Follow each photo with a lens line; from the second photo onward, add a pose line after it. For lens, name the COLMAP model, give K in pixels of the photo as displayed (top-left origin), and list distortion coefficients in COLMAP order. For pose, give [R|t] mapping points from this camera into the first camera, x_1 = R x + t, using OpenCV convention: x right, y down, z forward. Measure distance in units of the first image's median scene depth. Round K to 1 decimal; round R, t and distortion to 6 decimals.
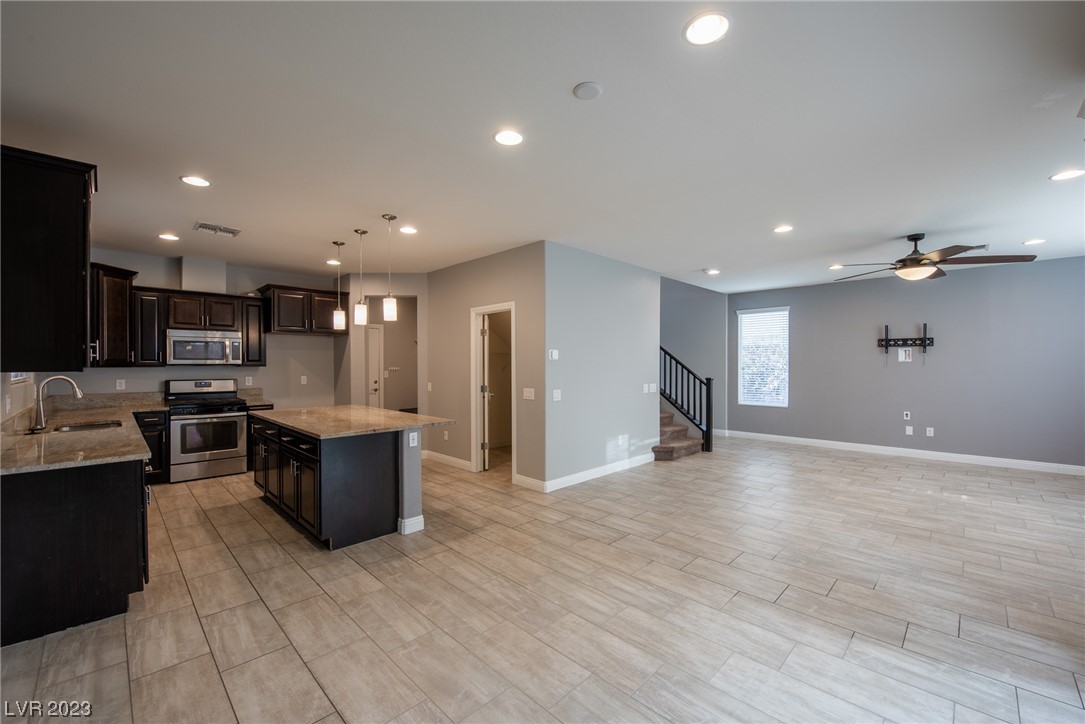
lens RADIAL K [[436.7, 0, 550.3], [0, 436.7, 365.1], [0, 0, 1]] dist [-0.016015, -0.001201]
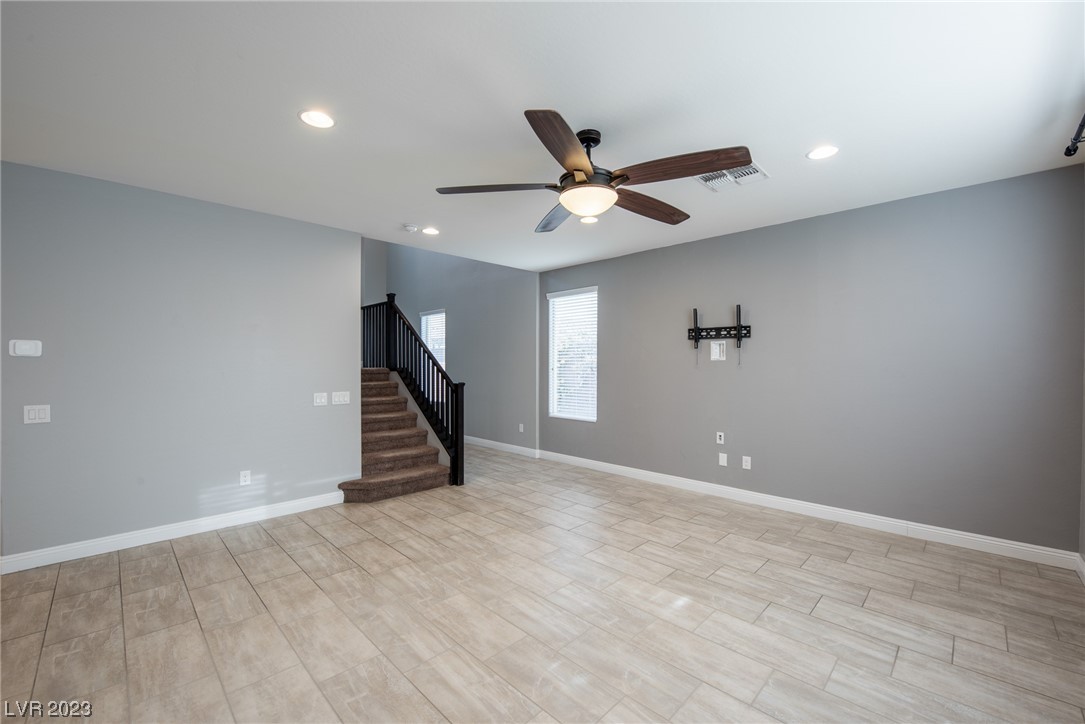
lens RADIAL K [[436.7, 0, 546.8], [0, 436.7, 371.6], [0, 0, 1]] dist [-0.016015, -0.001201]
pose [[1.000000, 0.000874, 0.000202, 0.662589], [-0.000877, 0.999845, 0.017560, -0.002852], [-0.000187, -0.017561, 0.999846, 0.361711]]
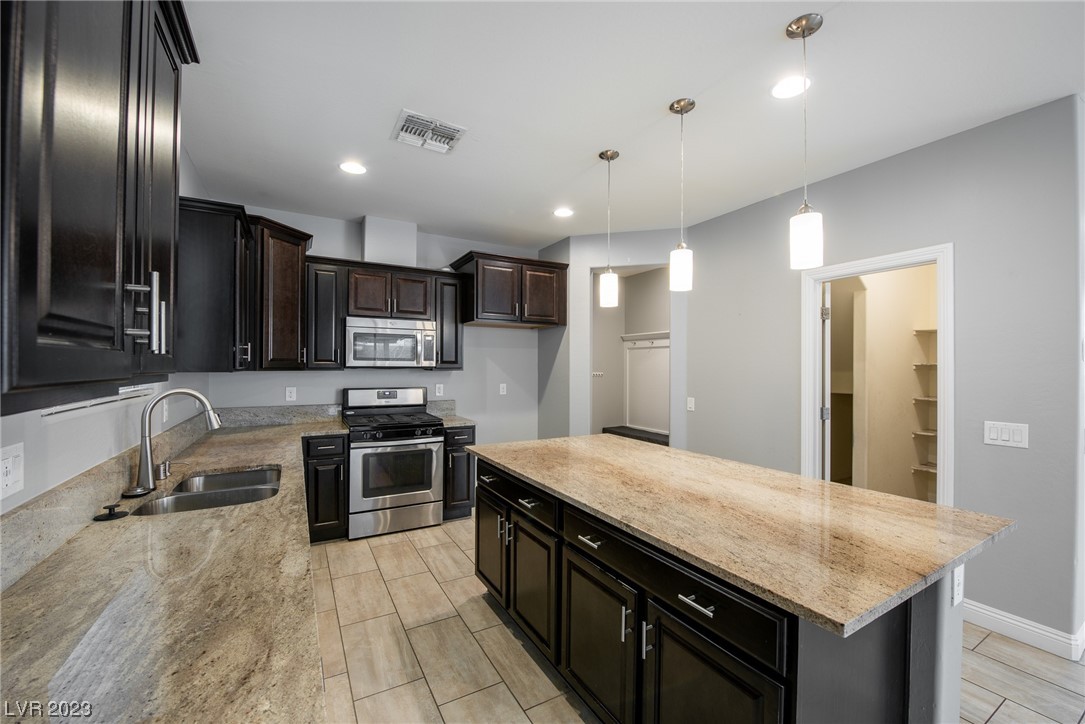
lens RADIAL K [[436.7, 0, 550.8], [0, 436.7, 365.1], [0, 0, 1]] dist [-0.016015, -0.001201]
pose [[0.964094, 0.004748, -0.265519, -0.362457], [-0.006725, 0.999956, -0.006539, -0.001824], [0.265476, 0.008089, 0.964083, 0.386617]]
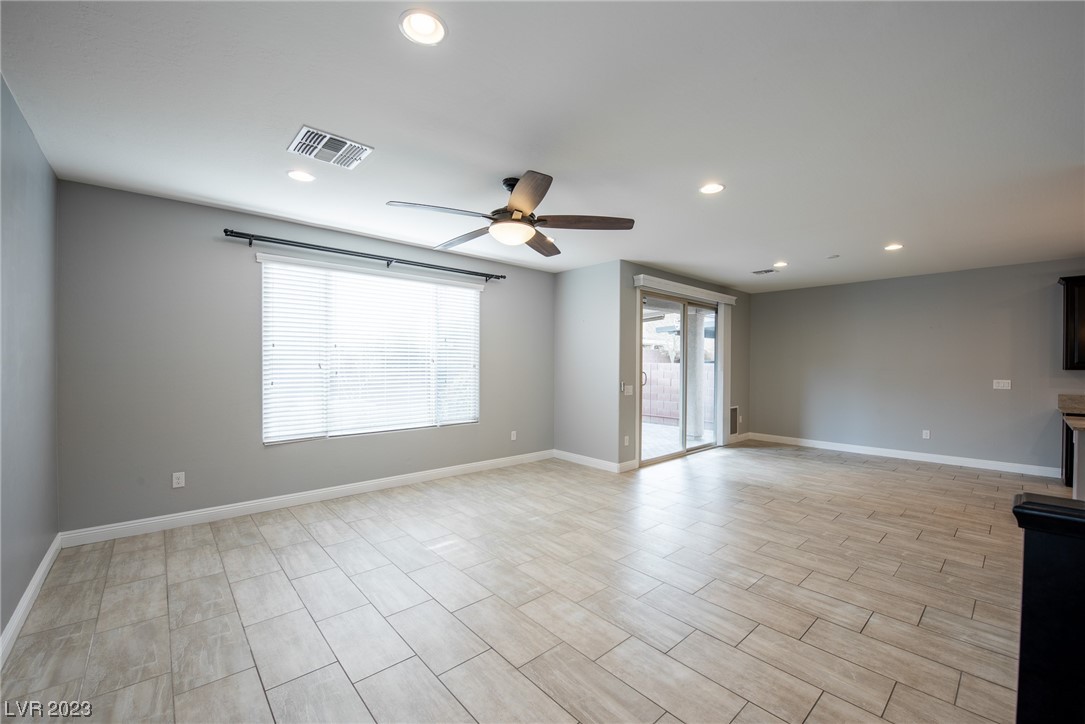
lens RADIAL K [[436.7, 0, 543.4], [0, 436.7, 362.5], [0, 0, 1]] dist [-0.016015, -0.001201]
pose [[-0.997539, -0.005055, 0.069936, 0.621926], [-0.004962, 0.999987, 0.001507, -0.005573], [-0.069943, 0.001156, -0.997550, 1.435920]]
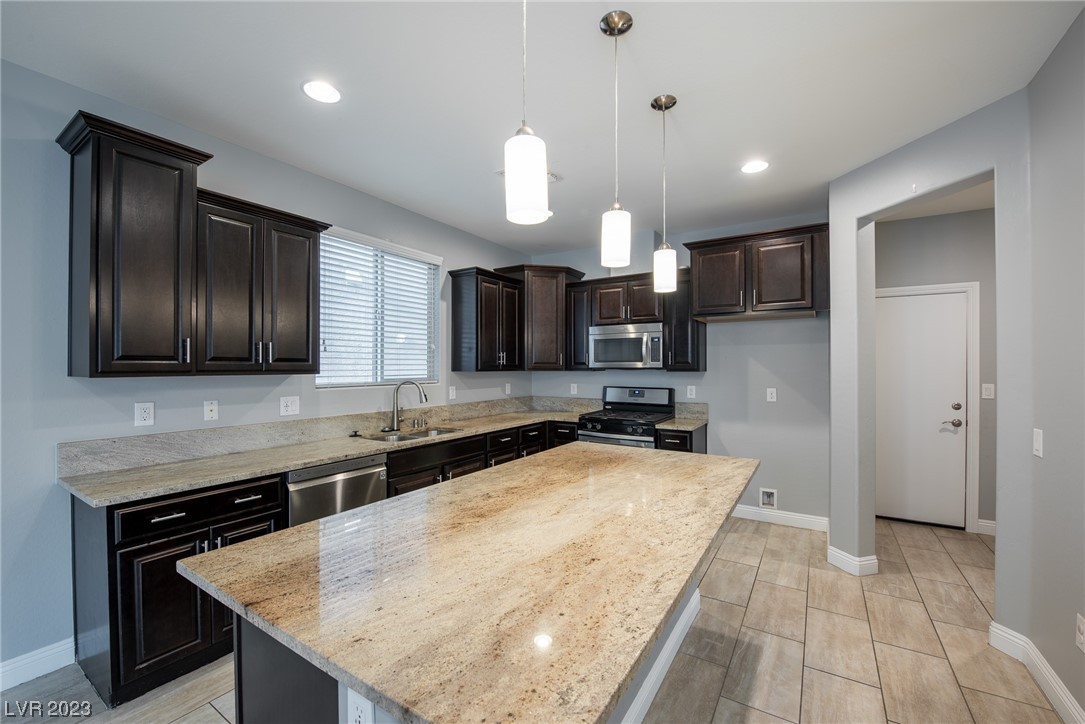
lens RADIAL K [[436.7, 0, 544.5], [0, 436.7, 370.1], [0, 0, 1]] dist [-0.016015, -0.001201]
pose [[0.206695, 0.008169, -0.978371, -0.060524], [-0.003706, 0.999965, 0.007567, -0.003500], [0.978398, 0.002062, 0.206718, 0.698941]]
